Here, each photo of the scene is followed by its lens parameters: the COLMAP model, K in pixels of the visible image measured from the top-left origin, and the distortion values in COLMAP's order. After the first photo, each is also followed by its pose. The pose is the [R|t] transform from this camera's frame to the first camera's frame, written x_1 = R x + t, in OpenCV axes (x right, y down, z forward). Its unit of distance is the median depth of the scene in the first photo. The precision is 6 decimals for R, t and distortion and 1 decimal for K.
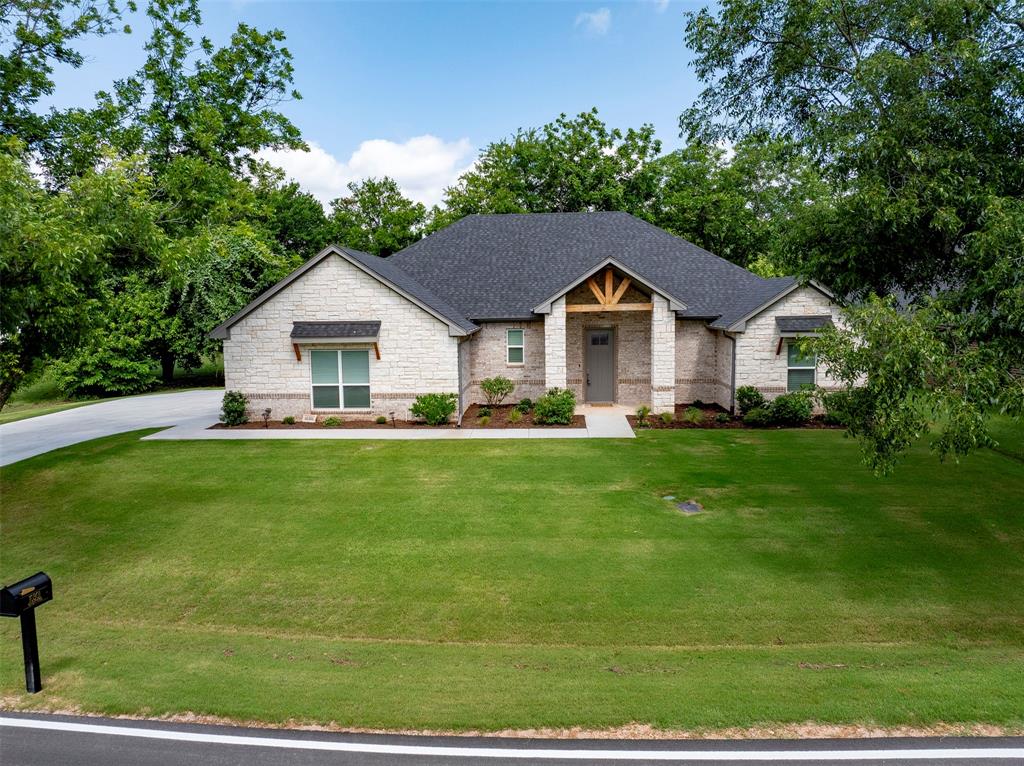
lens RADIAL K [[717.9, 0, 510.5], [0, 717.9, 385.6], [0, 0, 1]] dist [-0.058081, 0.028407]
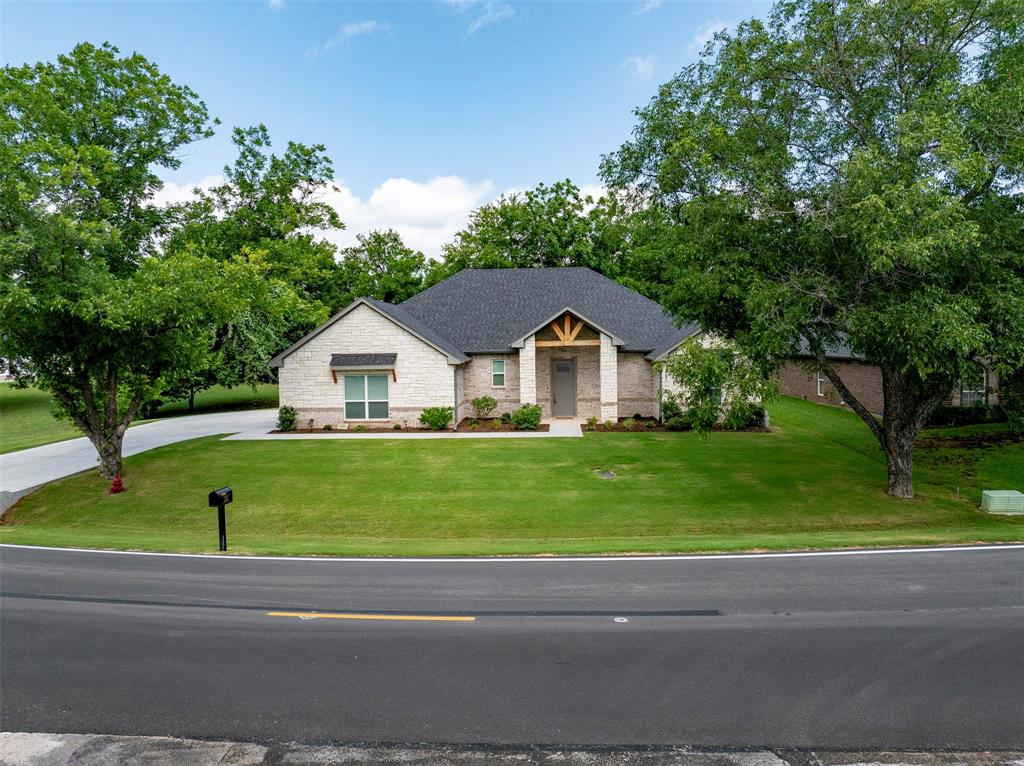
lens RADIAL K [[717.9, 0, 512.8], [0, 717.9, 392.3], [0, 0, 1]] dist [-0.058081, 0.028407]
pose [[0.999944, -0.001938, 0.010449, 0.023197], [0.002366, 0.999152, -0.041116, 0.039596], [-0.010360, 0.041139, 0.999100, -0.353438]]
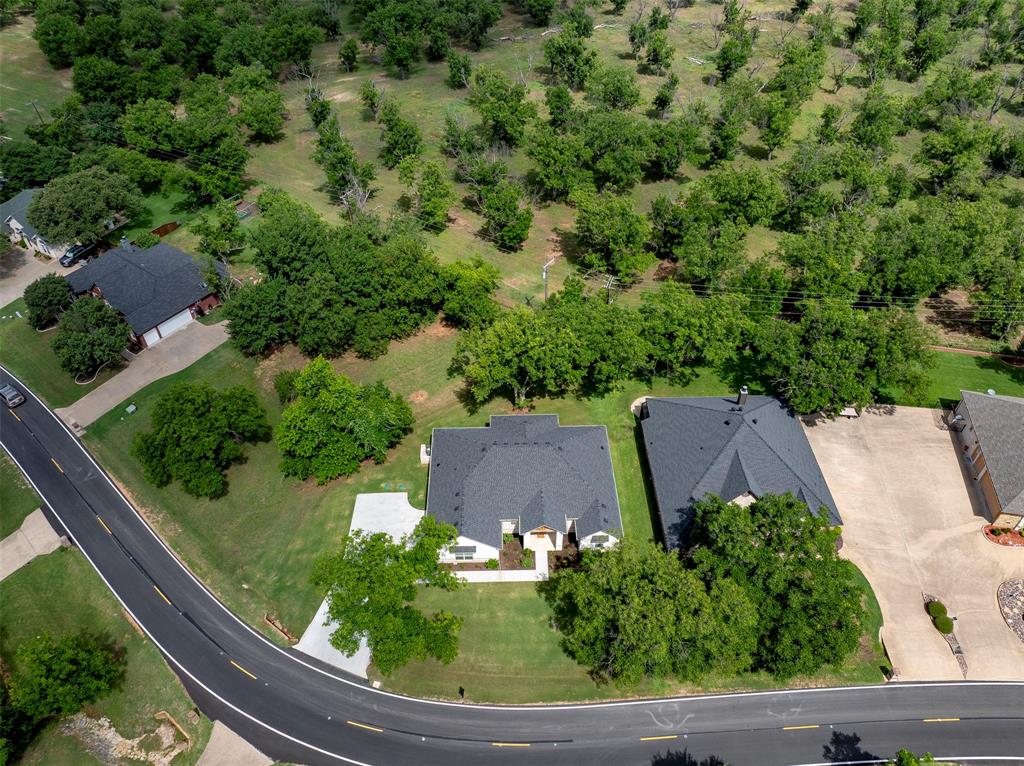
lens RADIAL K [[717.9, 0, 506.9], [0, 717.9, 382.0], [0, 0, 1]] dist [-0.058081, 0.028407]
pose [[0.997287, -0.040070, 0.061752, -0.218022], [-0.005663, 0.794627, 0.607071, -2.810950], [-0.073395, -0.605774, 0.792245, -1.240185]]
